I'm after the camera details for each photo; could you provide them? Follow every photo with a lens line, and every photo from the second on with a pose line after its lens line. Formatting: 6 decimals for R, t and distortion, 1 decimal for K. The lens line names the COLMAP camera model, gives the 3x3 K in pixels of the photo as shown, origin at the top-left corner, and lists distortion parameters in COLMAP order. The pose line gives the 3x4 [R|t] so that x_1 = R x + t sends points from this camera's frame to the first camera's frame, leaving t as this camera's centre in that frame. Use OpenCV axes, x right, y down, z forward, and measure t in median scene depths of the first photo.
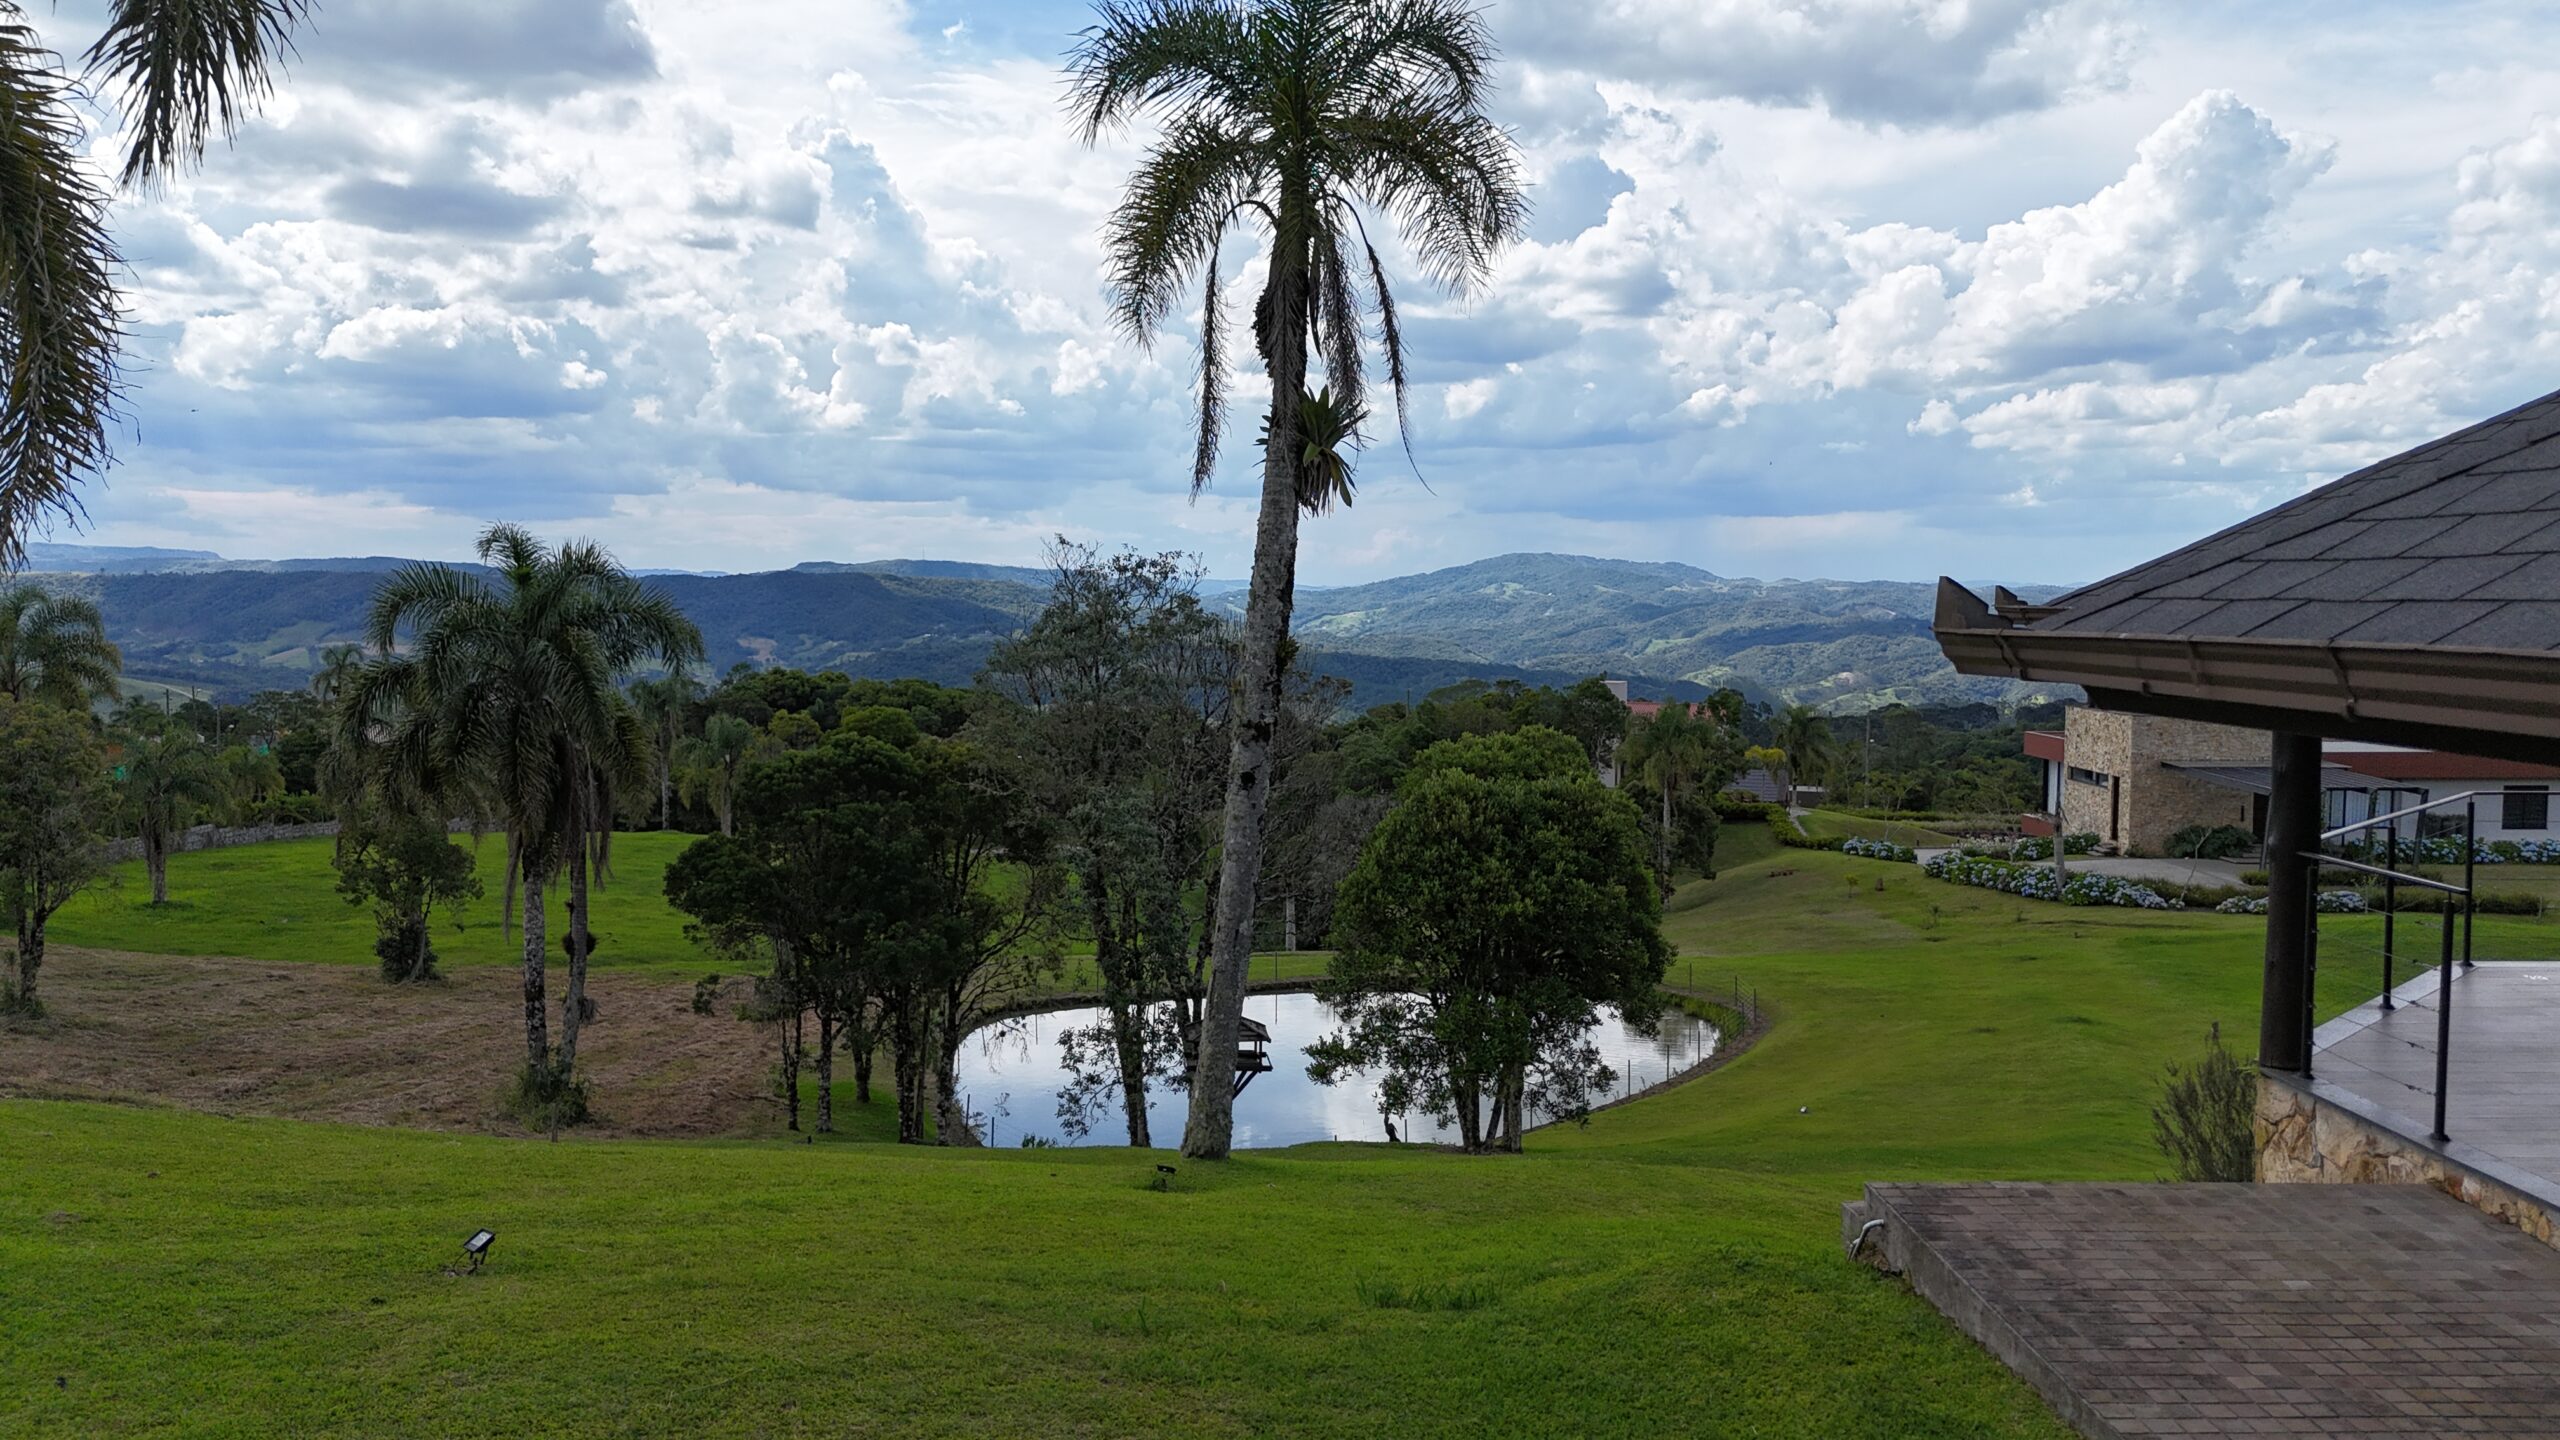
lens RADIAL K [[1884.7, 0, 1291.1], [0, 1884.7, 730.0], [0, 0, 1]] dist [0.071296, -0.065883]
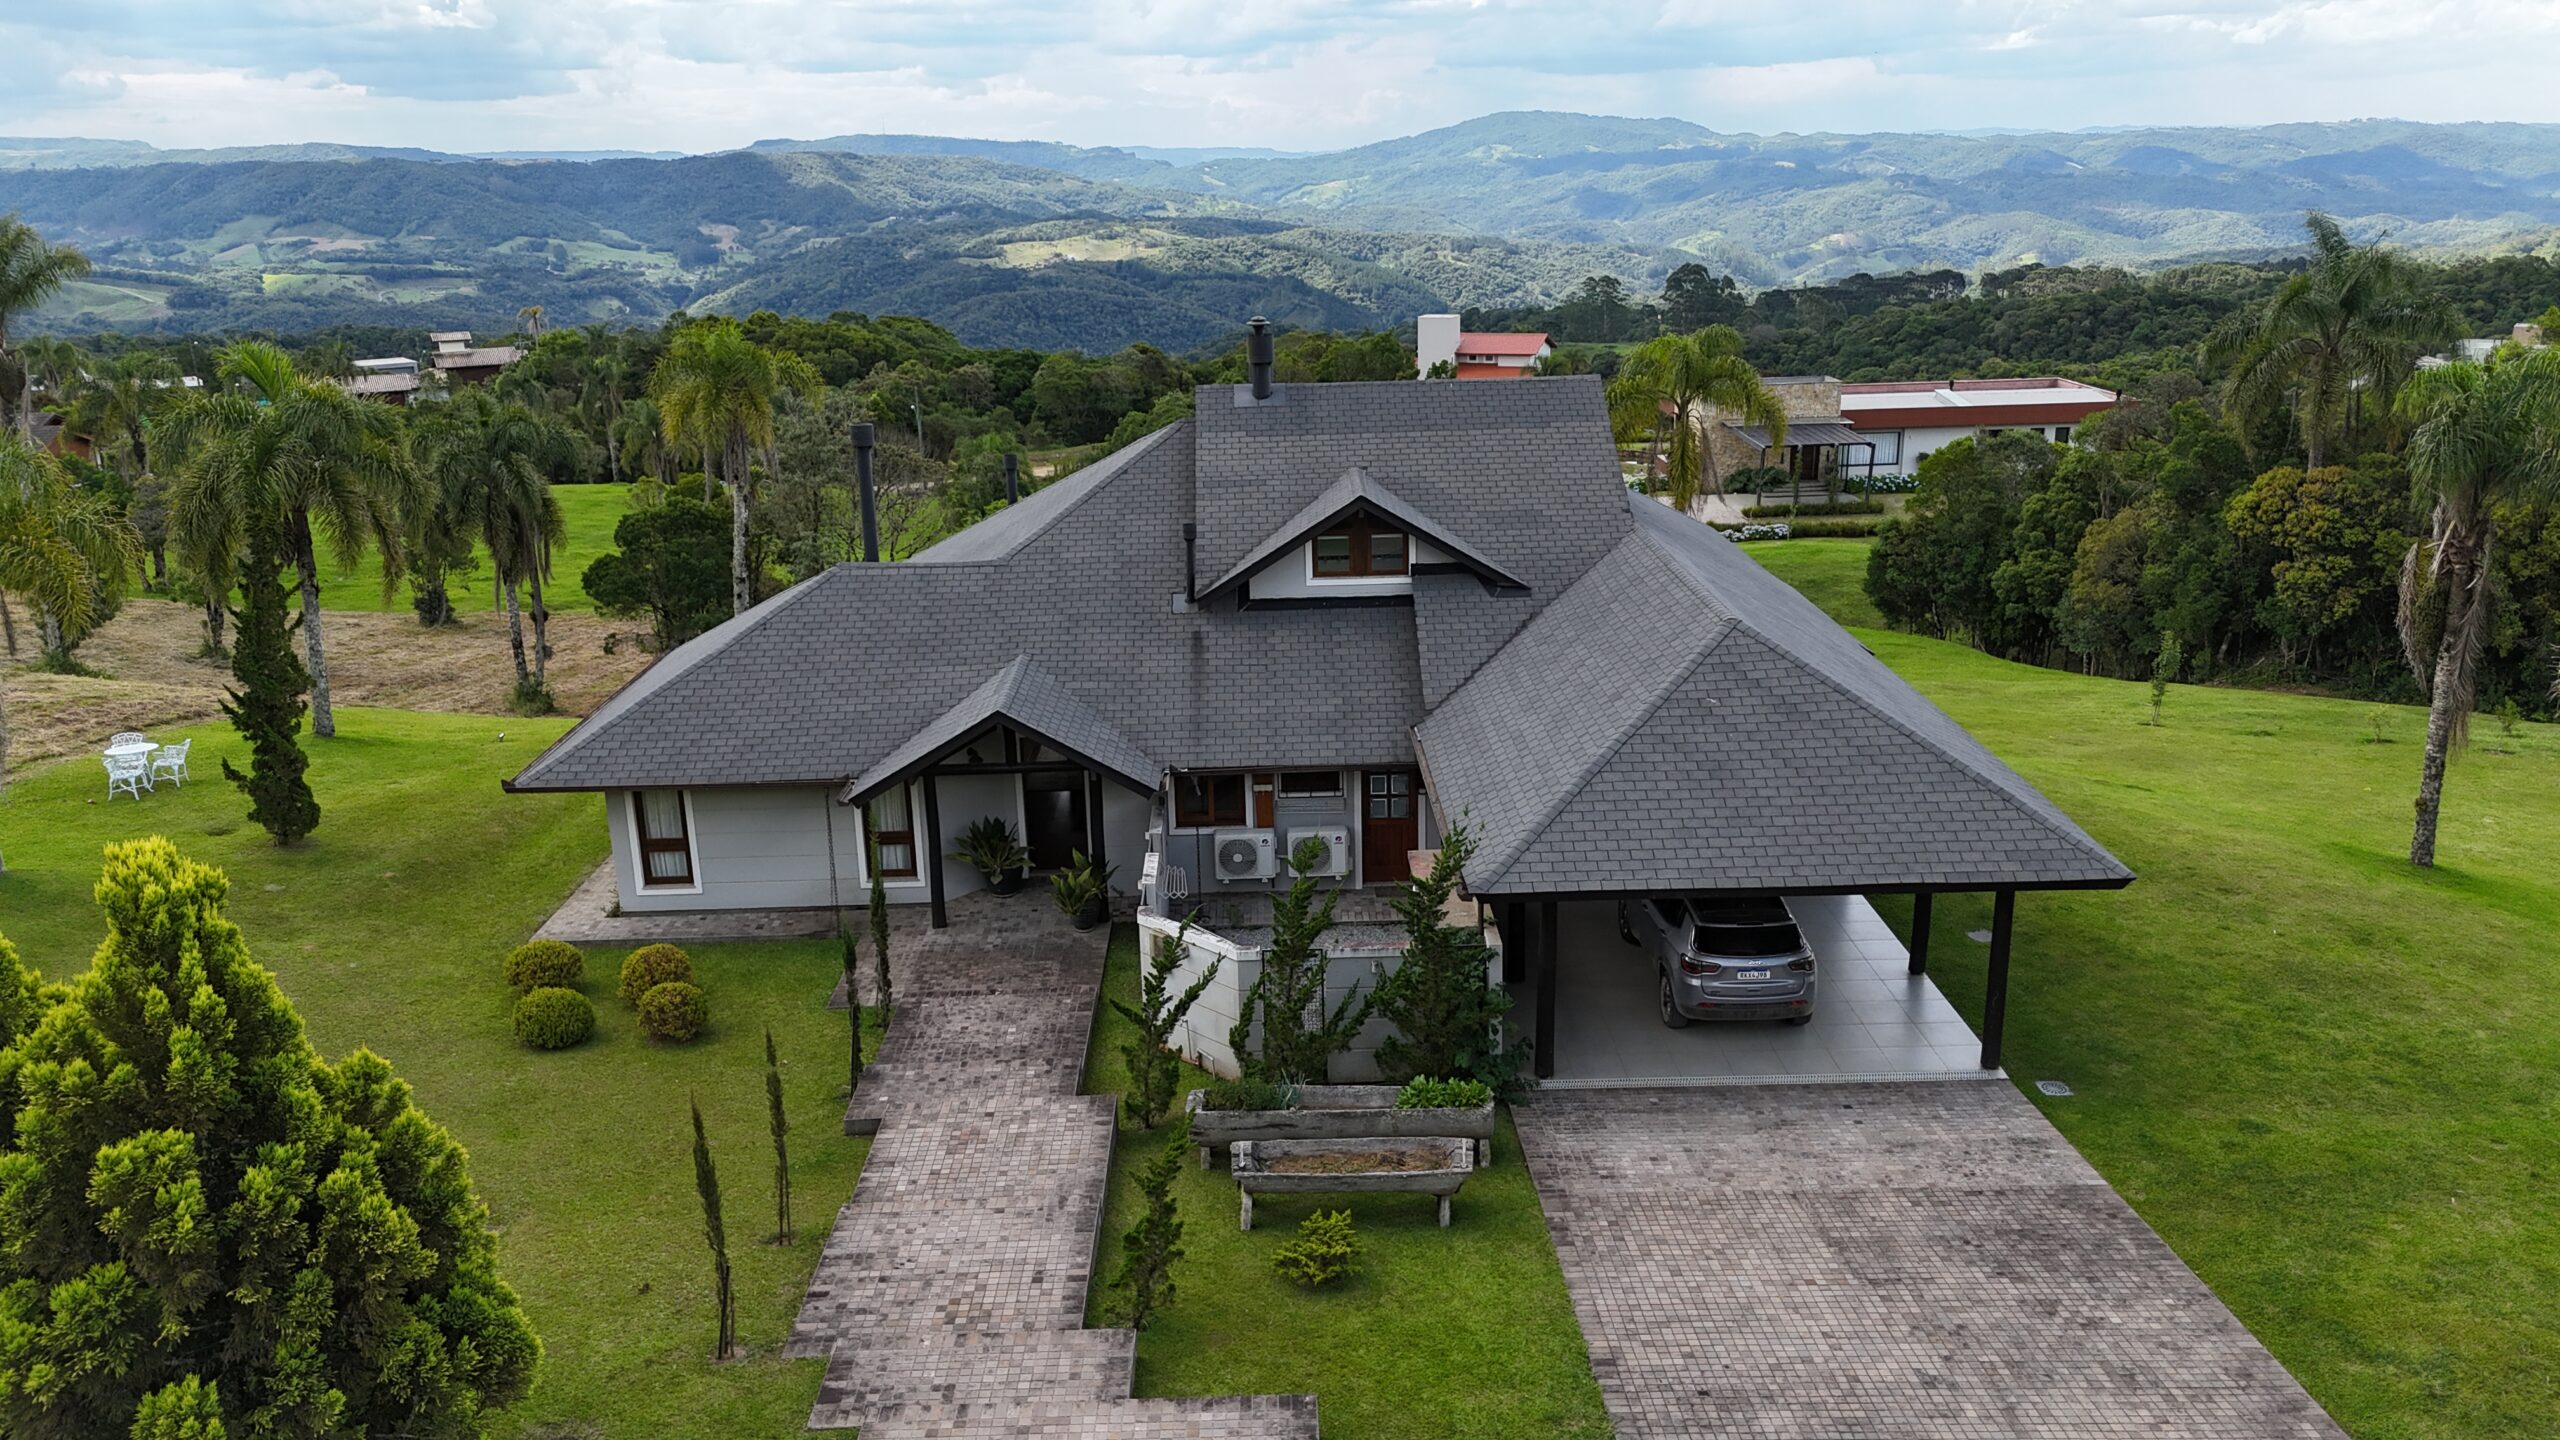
lens RADIAL K [[1884.7, 0, 1291.1], [0, 1884.7, 730.0], [0, 0, 1]] dist [0.071296, -0.065883]
pose [[0.999679, -0.025308, 0.001450, 0.178413], [0.024382, 0.975618, 0.218115, -0.084658], [-0.006935, -0.218009, 0.975922, -0.423210]]
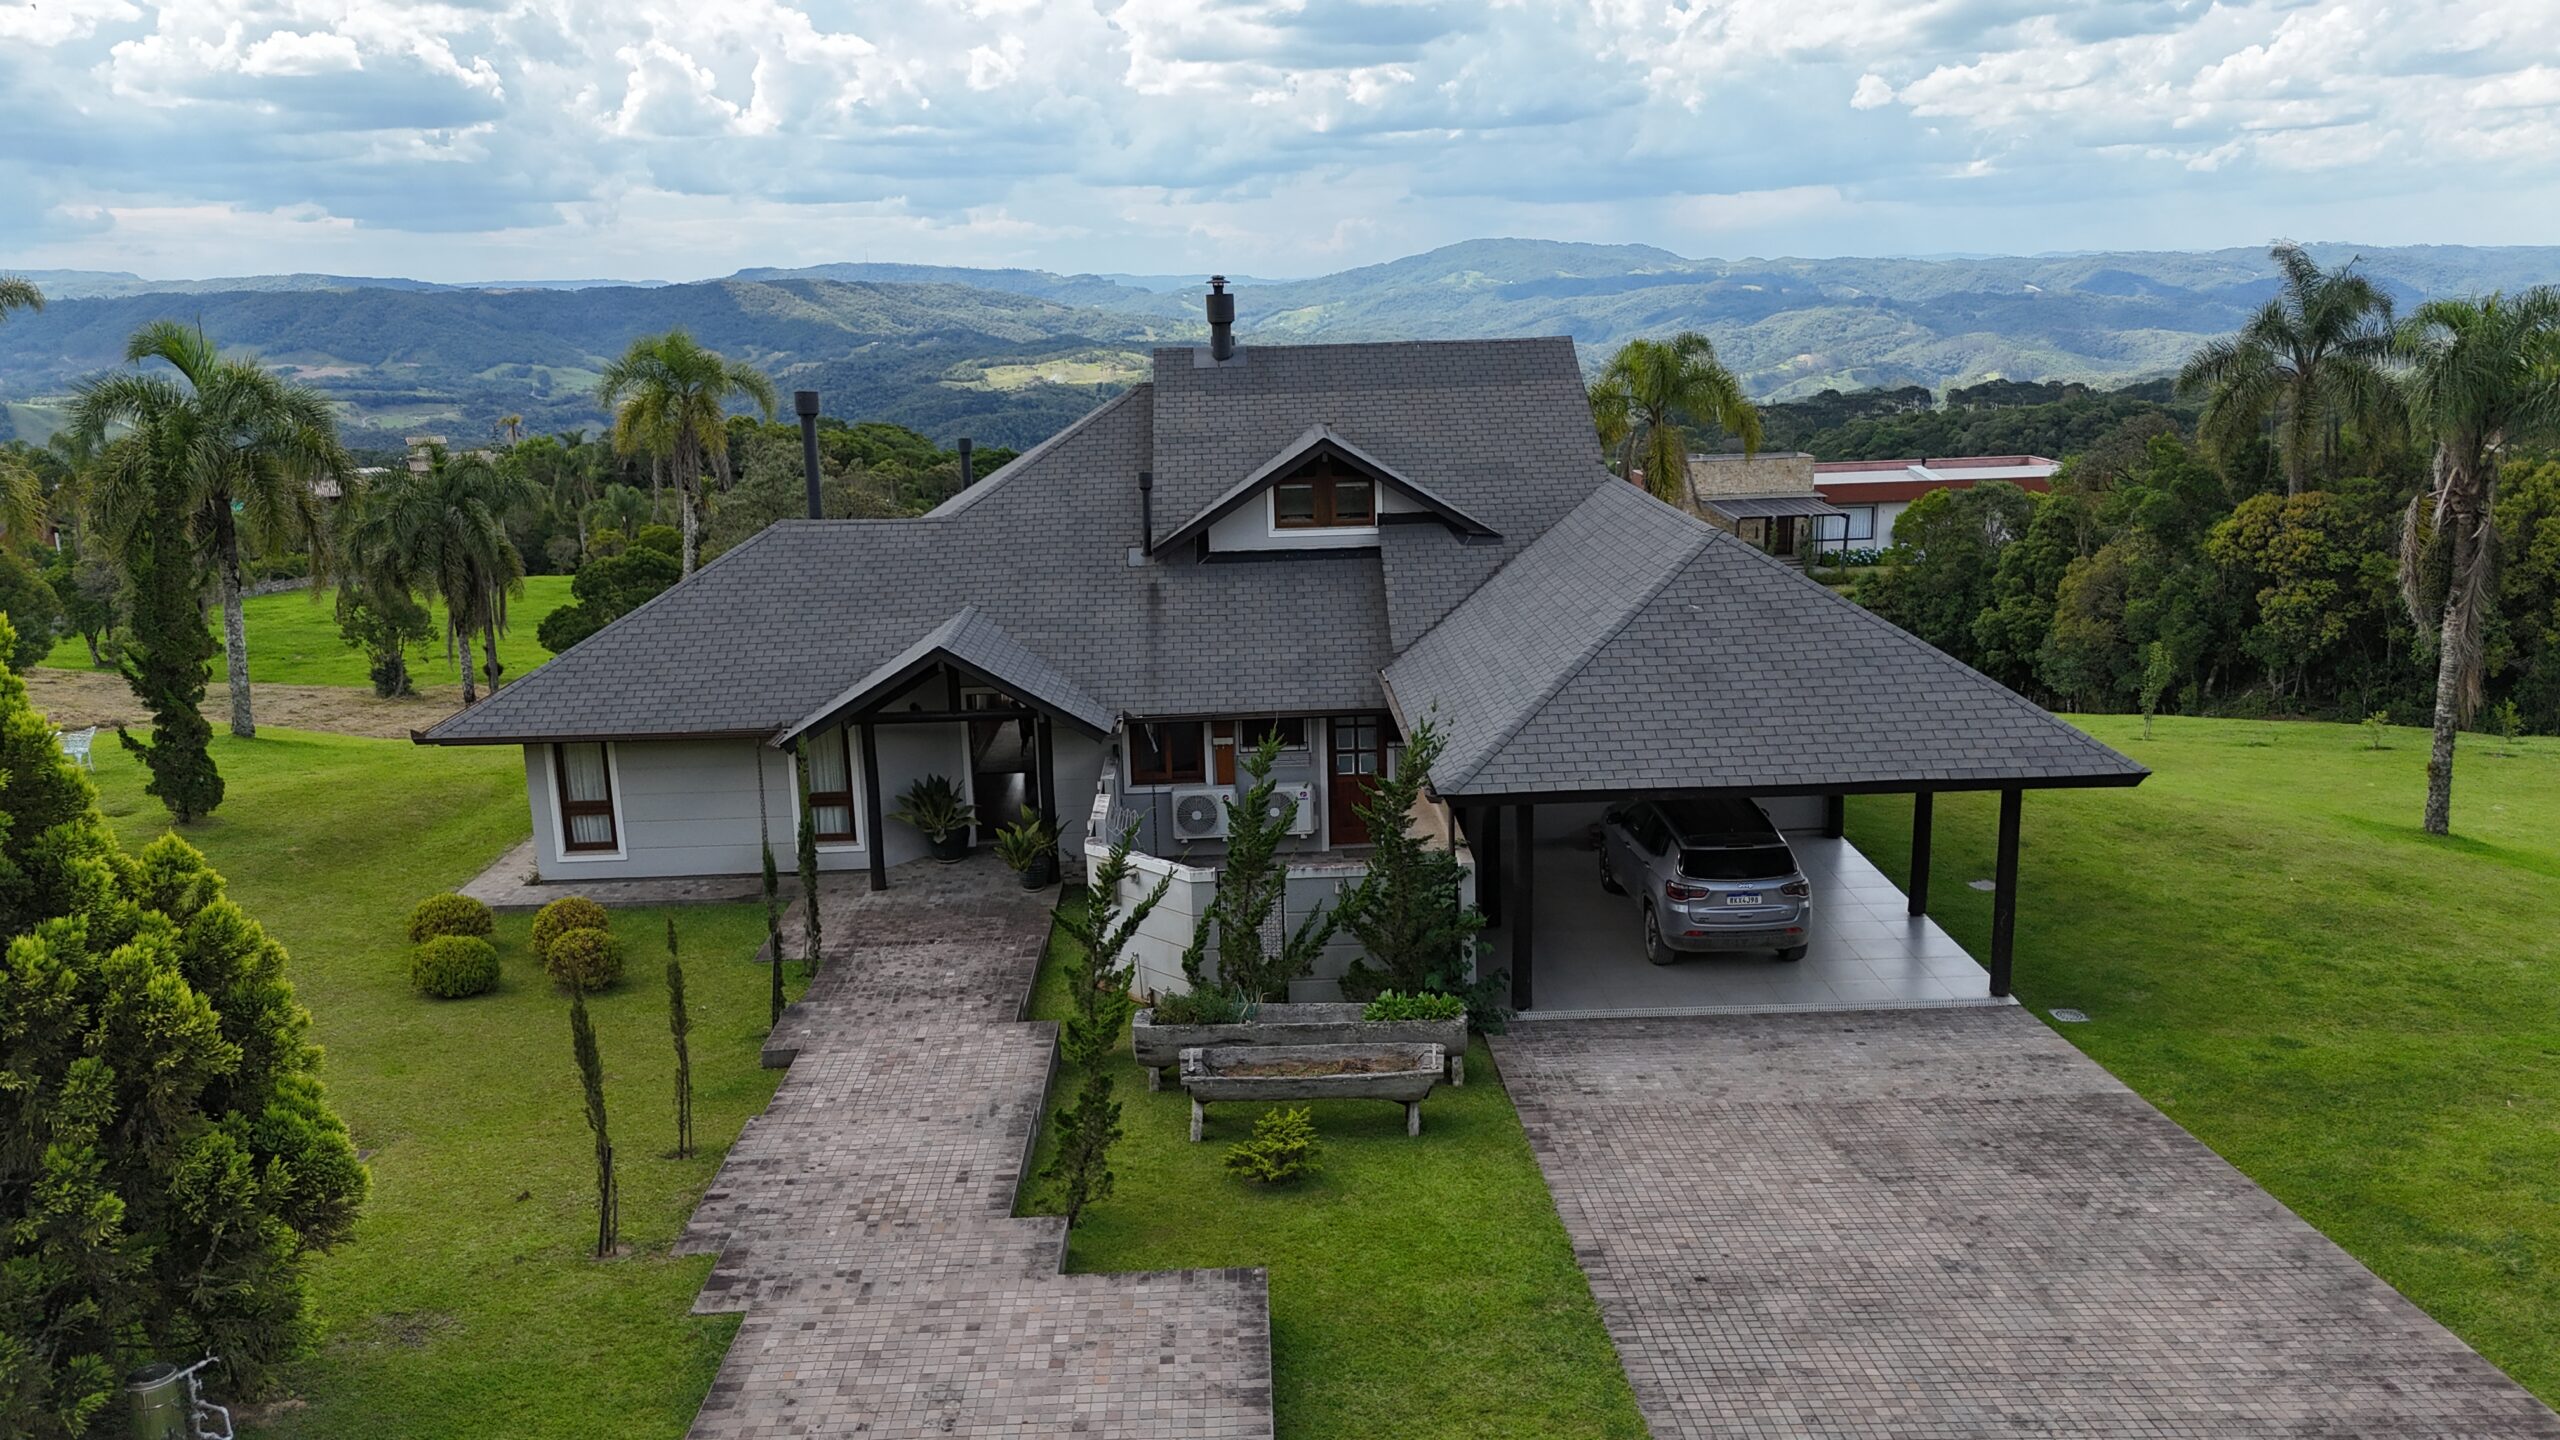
lens RADIAL K [[1884.7, 0, 1291.1], [0, 1884.7, 730.0], [0, 0, 1]] dist [0.071296, -0.065883]
pose [[0.999397, -0.031913, 0.013712, 0.181233], [0.029357, 0.987067, 0.157599, -0.047799], [-0.018564, -0.157102, 0.987408, -0.409755]]
